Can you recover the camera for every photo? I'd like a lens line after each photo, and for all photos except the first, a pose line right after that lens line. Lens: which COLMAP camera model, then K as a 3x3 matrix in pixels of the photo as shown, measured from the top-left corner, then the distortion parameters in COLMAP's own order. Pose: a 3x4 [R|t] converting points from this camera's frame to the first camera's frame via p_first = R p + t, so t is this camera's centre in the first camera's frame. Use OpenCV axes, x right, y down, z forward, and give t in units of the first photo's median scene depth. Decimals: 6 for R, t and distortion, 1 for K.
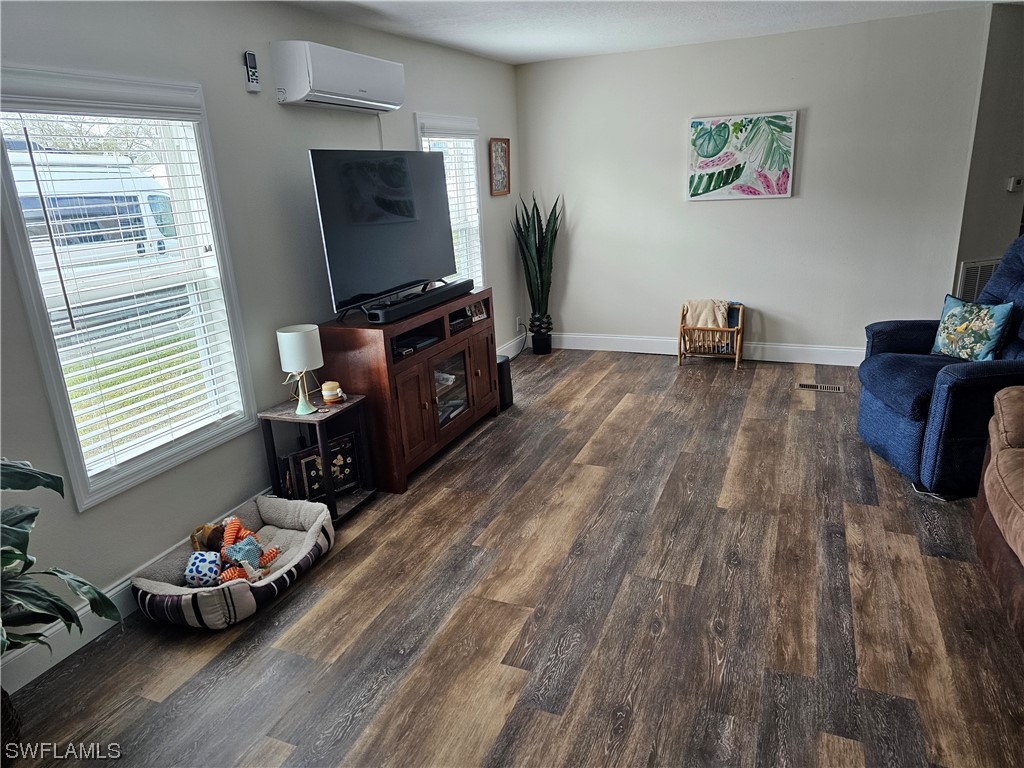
lens RADIAL K [[697.1, 0, 516.1], [0, 697.1, 386.9], [0, 0, 1]] dist [0.052194, -0.055175]
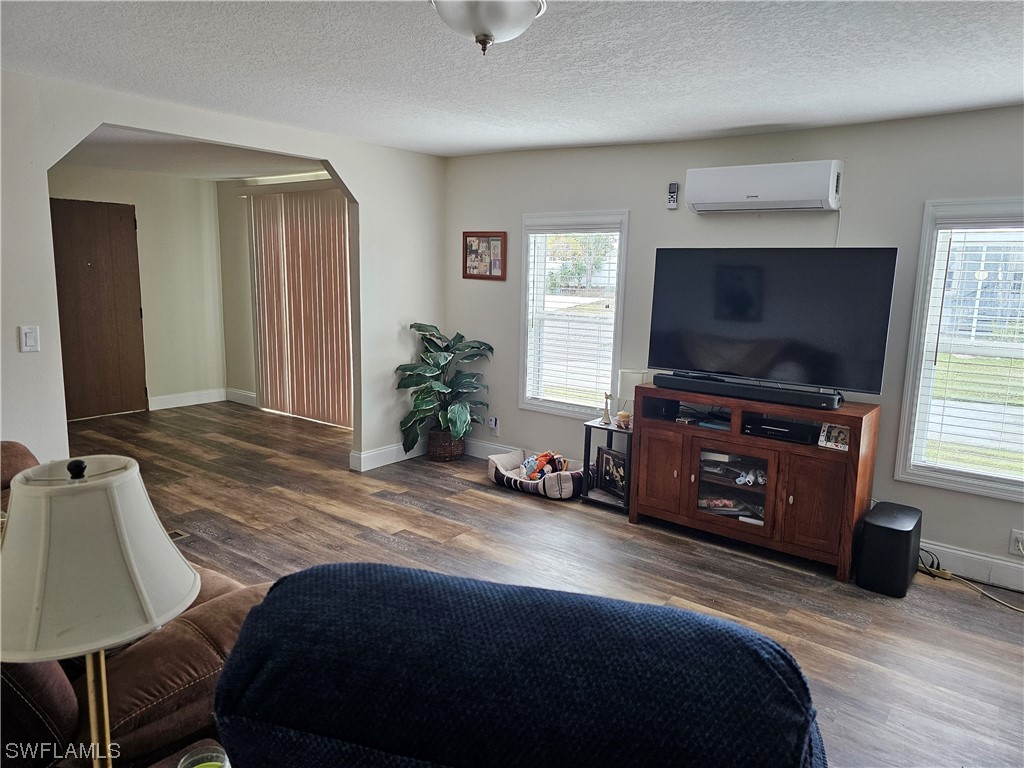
lens RADIAL K [[697.1, 0, 516.1], [0, 697.1, 386.9], [0, 0, 1]] dist [0.052194, -0.055175]
pose [[-0.286574, 0.198419, -0.937286, 1.107324], [-0.299678, 0.910662, 0.284409, -0.390642], [0.909983, 0.362388, -0.201510, 1.102048]]
